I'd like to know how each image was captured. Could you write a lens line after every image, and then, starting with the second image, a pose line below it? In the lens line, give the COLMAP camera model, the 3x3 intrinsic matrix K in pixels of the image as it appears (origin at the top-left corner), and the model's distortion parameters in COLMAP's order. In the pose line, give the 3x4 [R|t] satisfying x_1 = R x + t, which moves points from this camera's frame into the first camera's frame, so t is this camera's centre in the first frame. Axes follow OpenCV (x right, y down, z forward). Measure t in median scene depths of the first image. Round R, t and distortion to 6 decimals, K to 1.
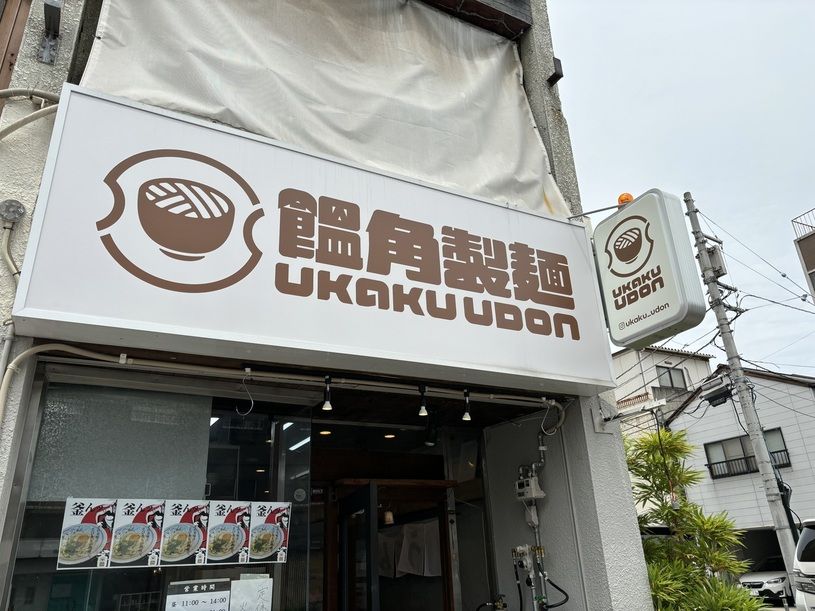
lens RADIAL K [[623.4, 0, 407.5], [0, 623.4, 305.5], [0, 0, 1]] dist [0.081537, -0.109934]
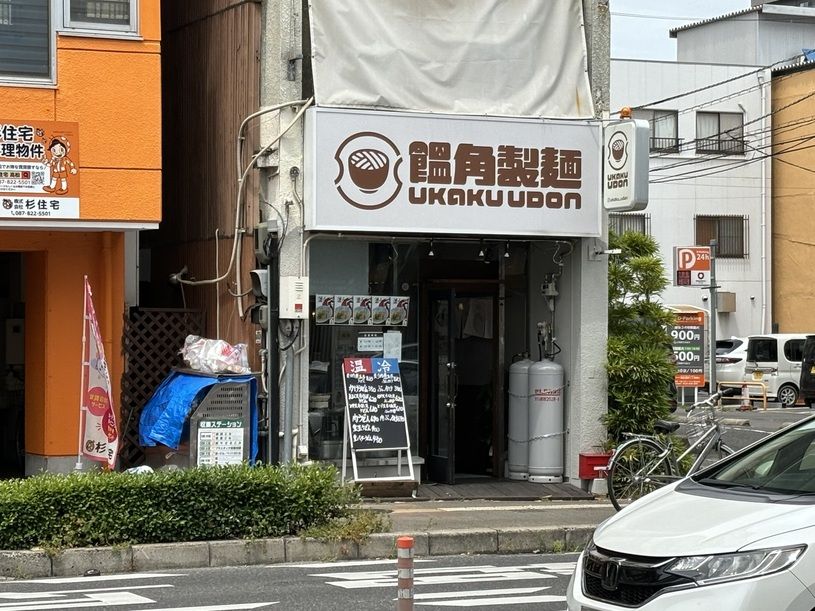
lens RADIAL K [[2242.0, 0, 407.5], [0, 2242.0, 305.5], [0, 0, 1]] dist [0.063586, 0.261559]
pose [[0.998160, 0.047438, -0.037760, 0.061242], [-0.029803, 0.926224, 0.375793, -2.054242], [0.052801, -0.373976, 0.925934, -4.912103]]
